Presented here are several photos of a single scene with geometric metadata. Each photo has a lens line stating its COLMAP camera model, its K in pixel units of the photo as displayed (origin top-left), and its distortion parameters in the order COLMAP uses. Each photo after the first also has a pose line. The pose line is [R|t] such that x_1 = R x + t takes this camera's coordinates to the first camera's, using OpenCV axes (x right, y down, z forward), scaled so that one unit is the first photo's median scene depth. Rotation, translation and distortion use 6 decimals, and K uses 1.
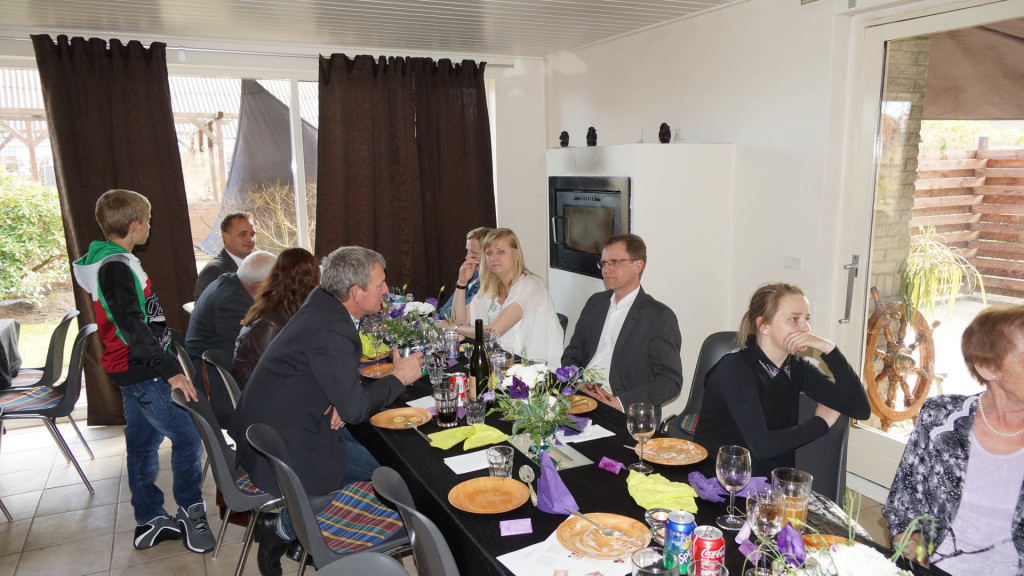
lens RADIAL K [[693.9, 0, 515.8], [0, 693.9, 293.3], [0, 0, 1]] dist [-0.005337, -0.001117]
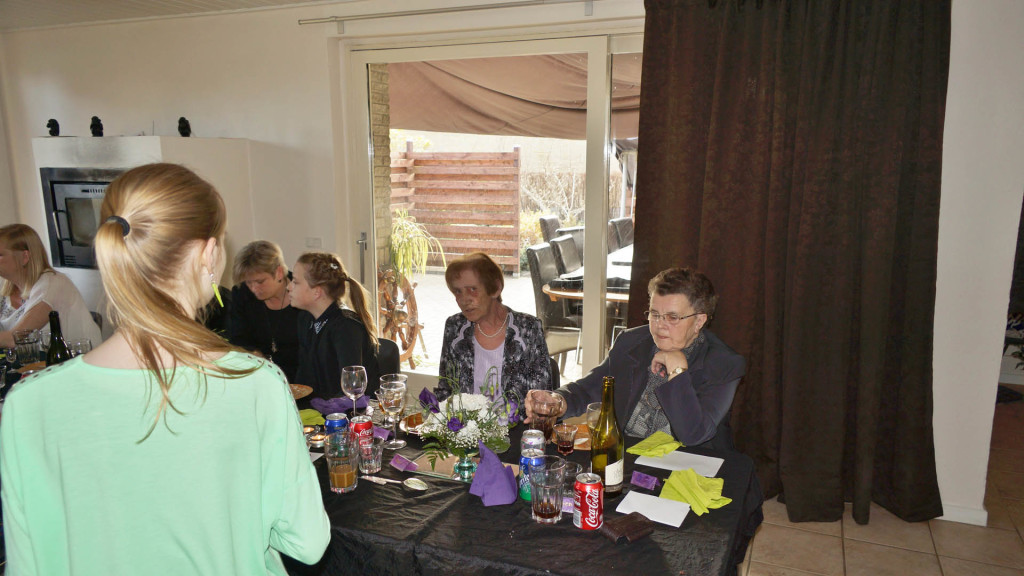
lens RADIAL K [[693.9, 0, 512.1], [0, 693.9, 287.2], [0, 0, 1]] dist [-0.005337, -0.001117]
pose [[0.734566, -0.103110, 0.670658, -0.133760], [0.106192, 0.993677, 0.036461, 0.021210], [-0.670176, 0.044436, 0.740870, -0.085960]]
